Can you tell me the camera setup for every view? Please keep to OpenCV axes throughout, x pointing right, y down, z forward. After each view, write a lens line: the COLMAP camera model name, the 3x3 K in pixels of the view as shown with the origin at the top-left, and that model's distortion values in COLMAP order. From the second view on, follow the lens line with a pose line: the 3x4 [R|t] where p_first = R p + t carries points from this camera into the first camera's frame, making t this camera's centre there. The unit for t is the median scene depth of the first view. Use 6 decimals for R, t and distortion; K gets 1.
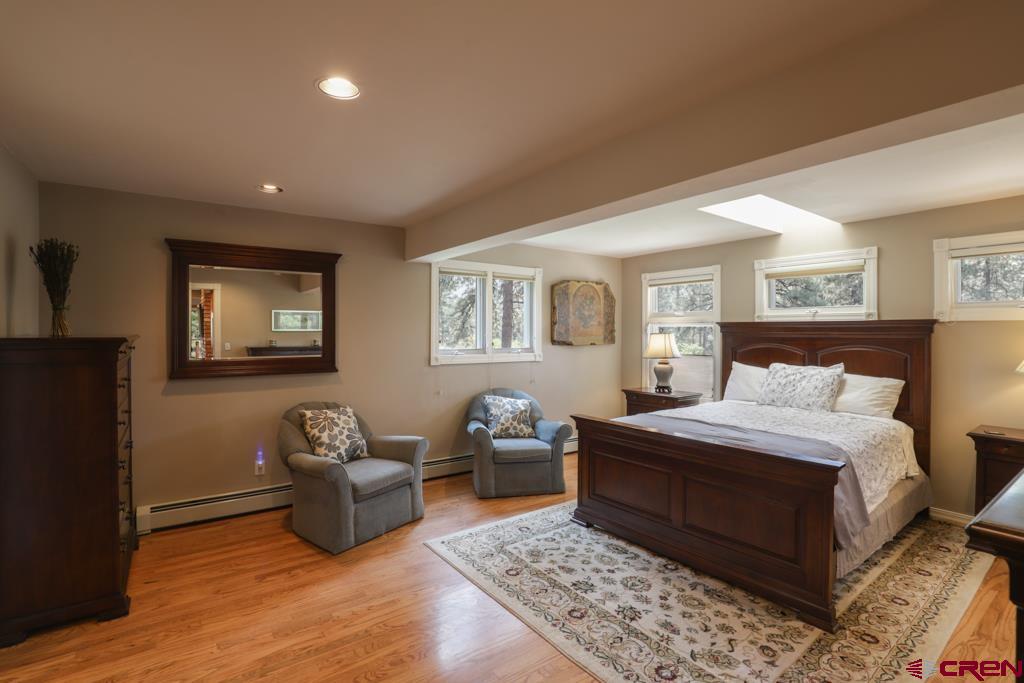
lens RADIAL K [[481.6, 0, 539.8], [0, 481.6, 328.6], [0, 0, 1]] dist [-0.018363, -0.000482]
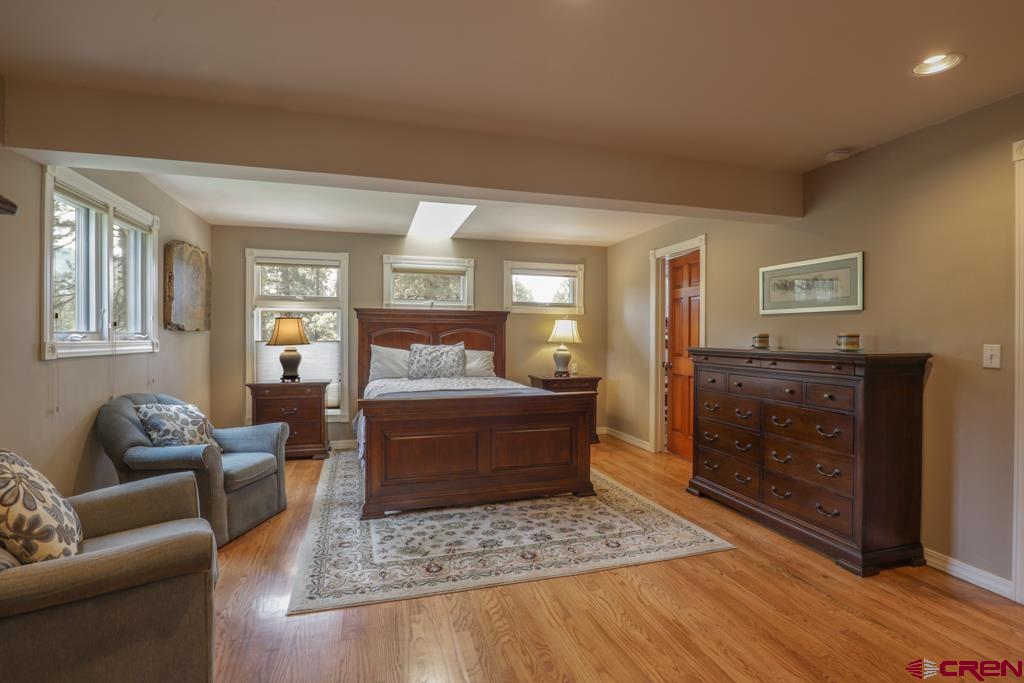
lens RADIAL K [[469.2, 0, 512.0], [0, 469.2, 341.5], [0, 0, 1]] dist [-0.030321, -0.000245]
pose [[0.372260, -0.013201, 0.928034, -0.678020], [-0.008960, 0.999801, 0.017816, 0.058132], [-0.928085, -0.014947, 0.372068, 0.465113]]
